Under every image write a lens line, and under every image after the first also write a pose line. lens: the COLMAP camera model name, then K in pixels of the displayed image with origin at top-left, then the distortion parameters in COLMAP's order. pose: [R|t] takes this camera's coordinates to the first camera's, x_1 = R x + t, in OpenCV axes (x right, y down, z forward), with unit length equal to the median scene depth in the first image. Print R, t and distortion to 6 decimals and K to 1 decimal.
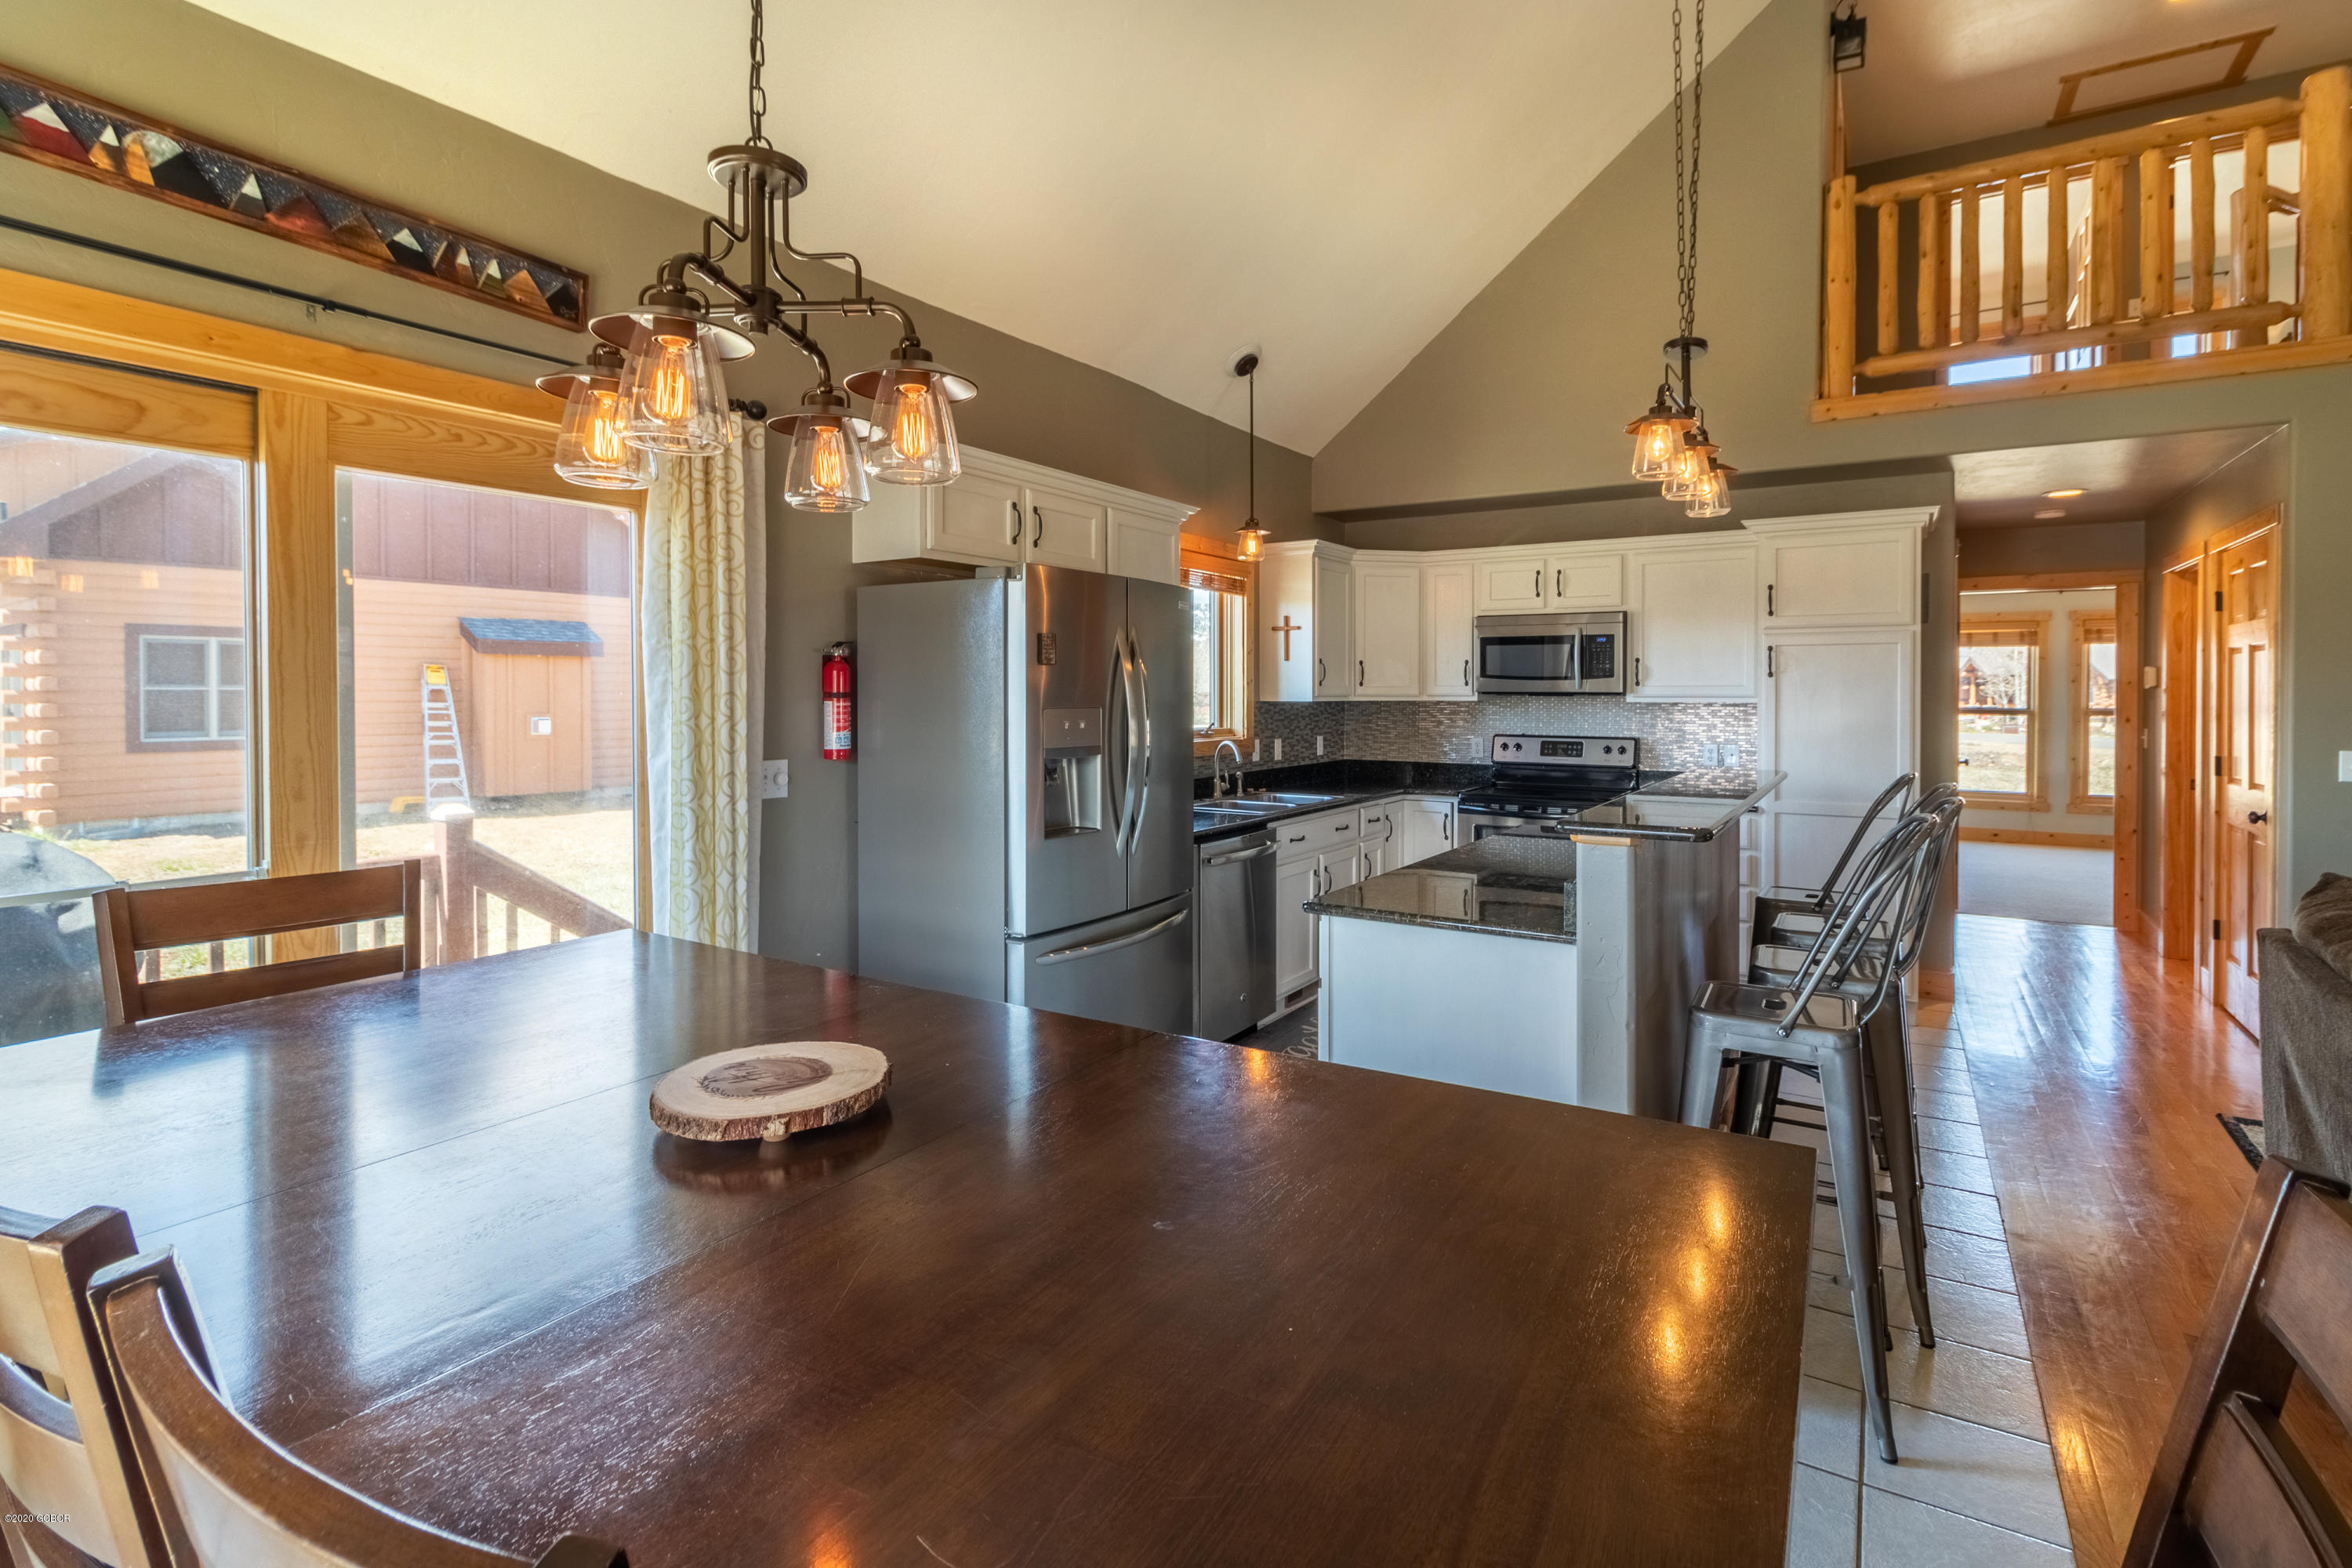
lens RADIAL K [[1103.1, 0, 1210.0], [0, 1103.1, 709.2], [0, 0, 1]] dist [0.000832, 0.001767]
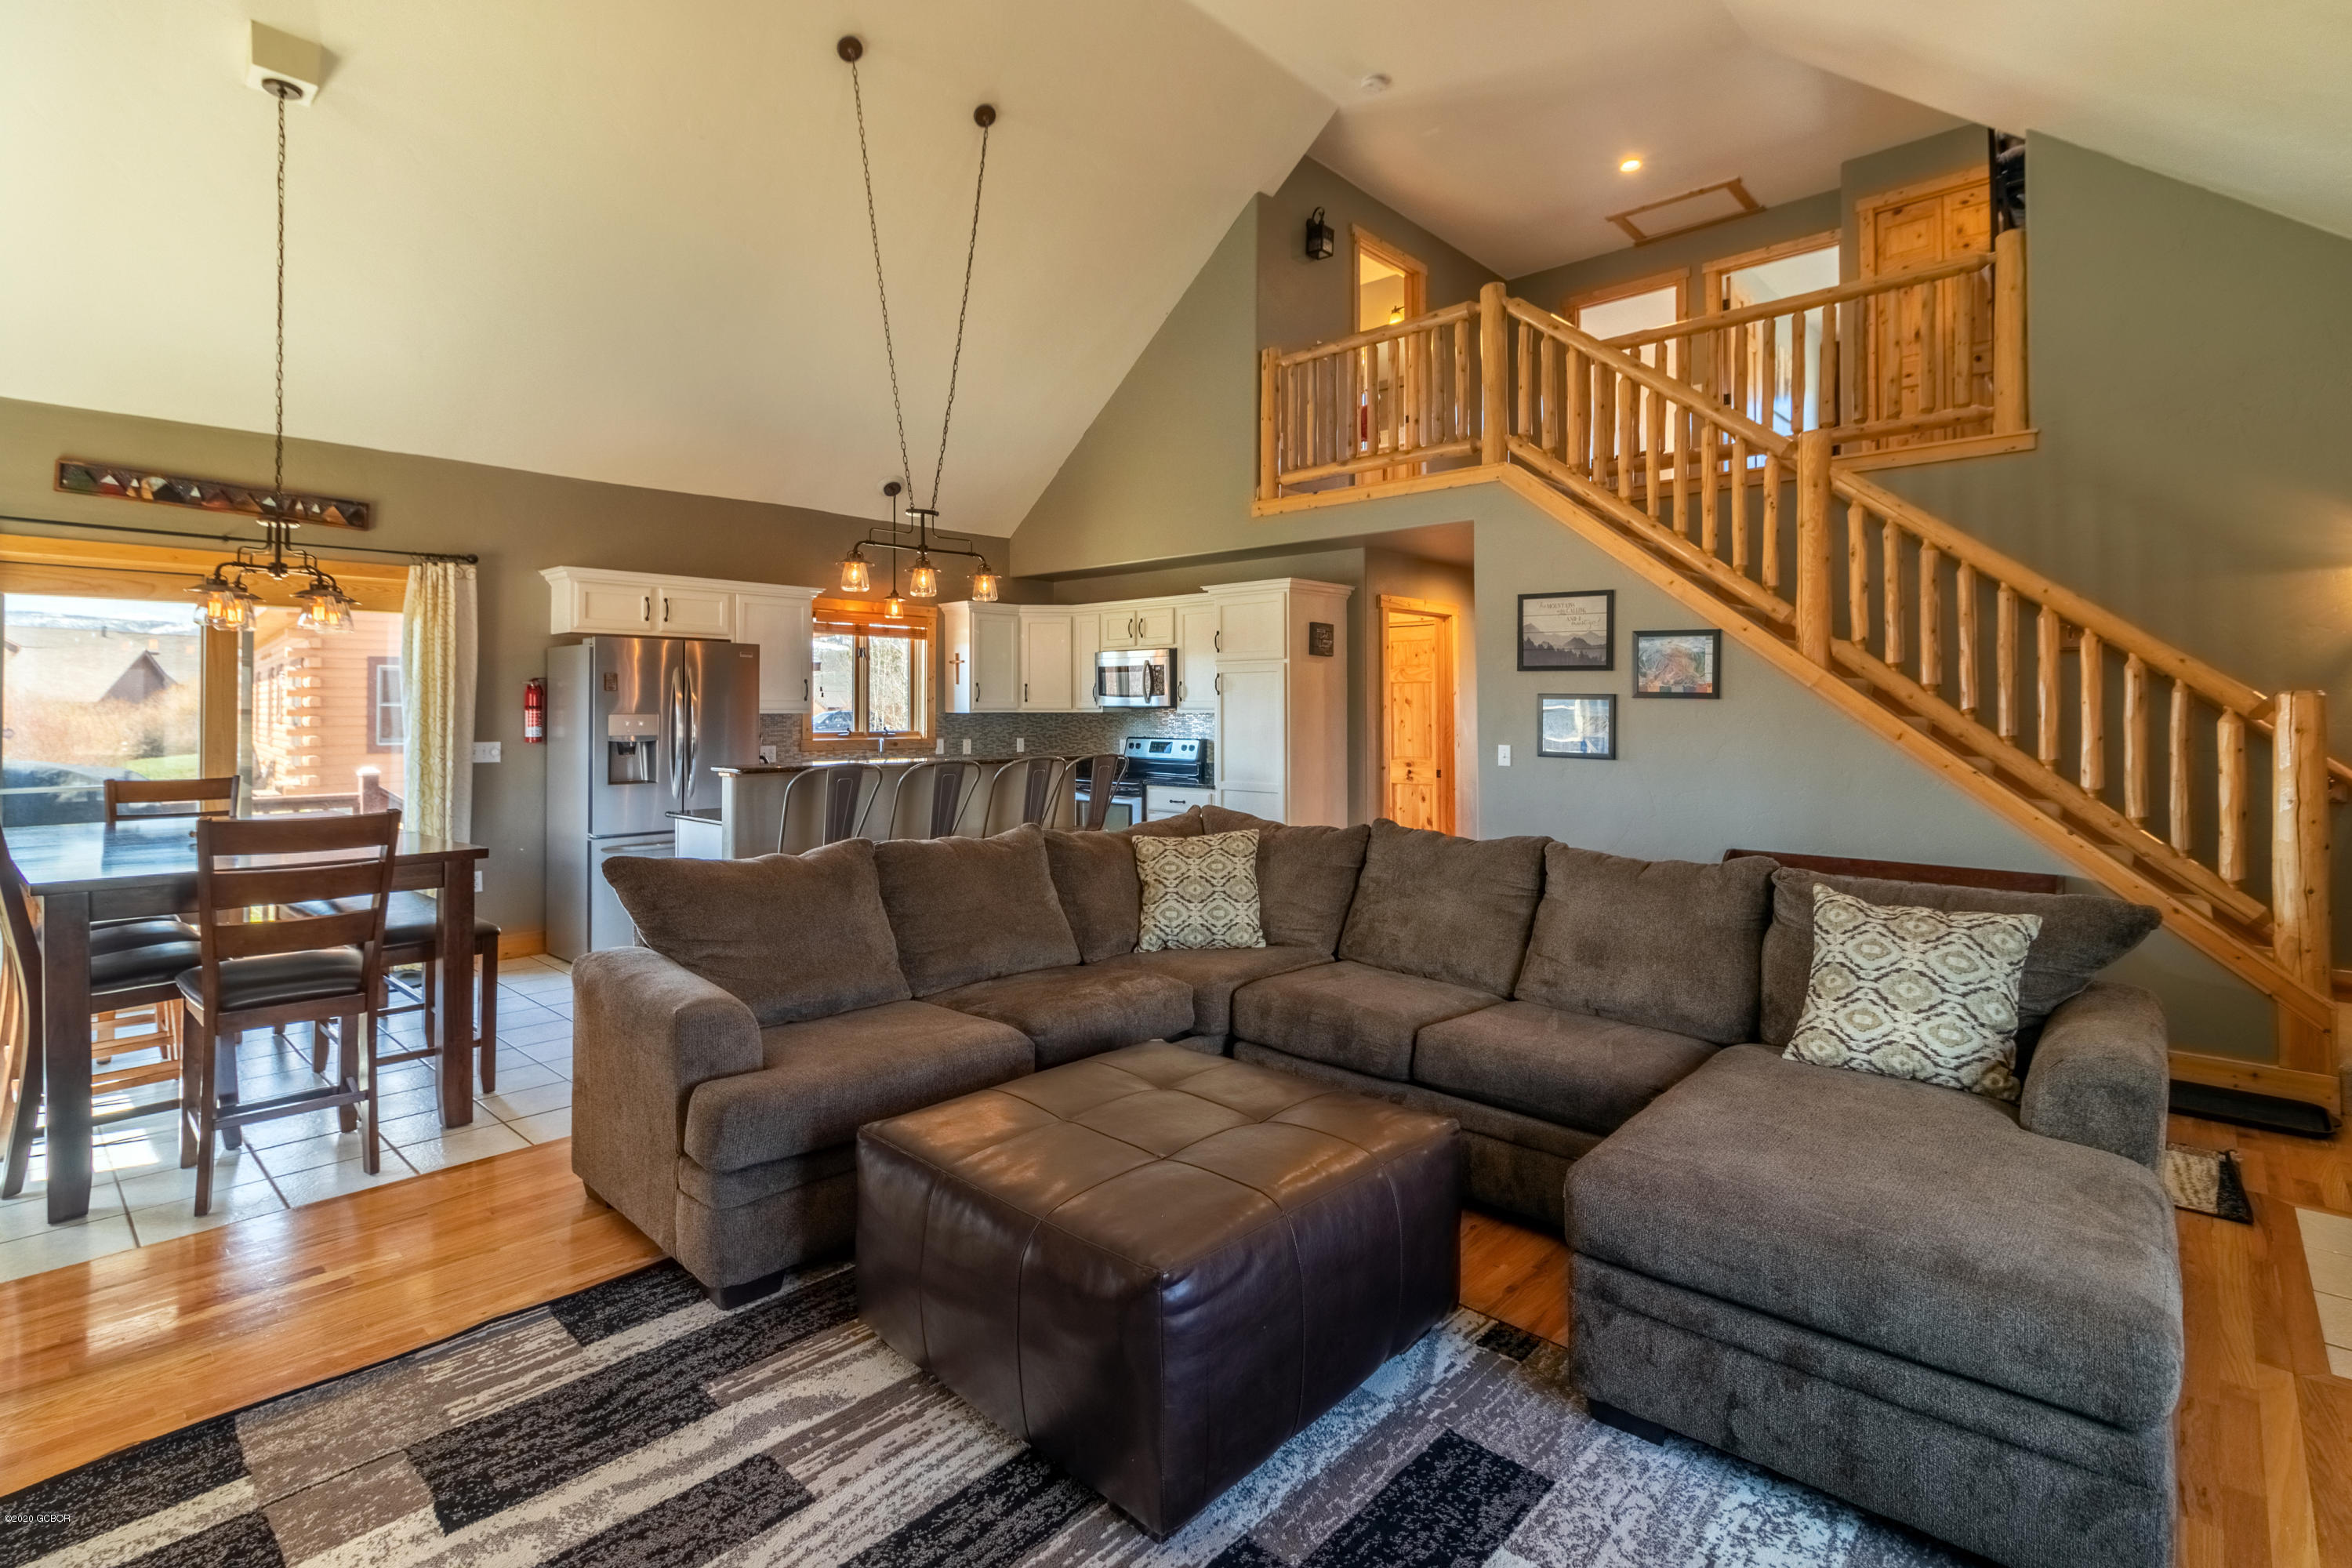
lens RADIAL K [[1103.1, 0, 1205.6], [0, 1103.1, 697.3], [0, 0, 1]] dist [0.000832, 0.001767]
pose [[0.984921, -0.002534, -0.172984, 0.656049], [-0.001789, 0.999690, -0.024832, 0.008546], [0.172993, 0.024767, 0.984612, -0.370976]]
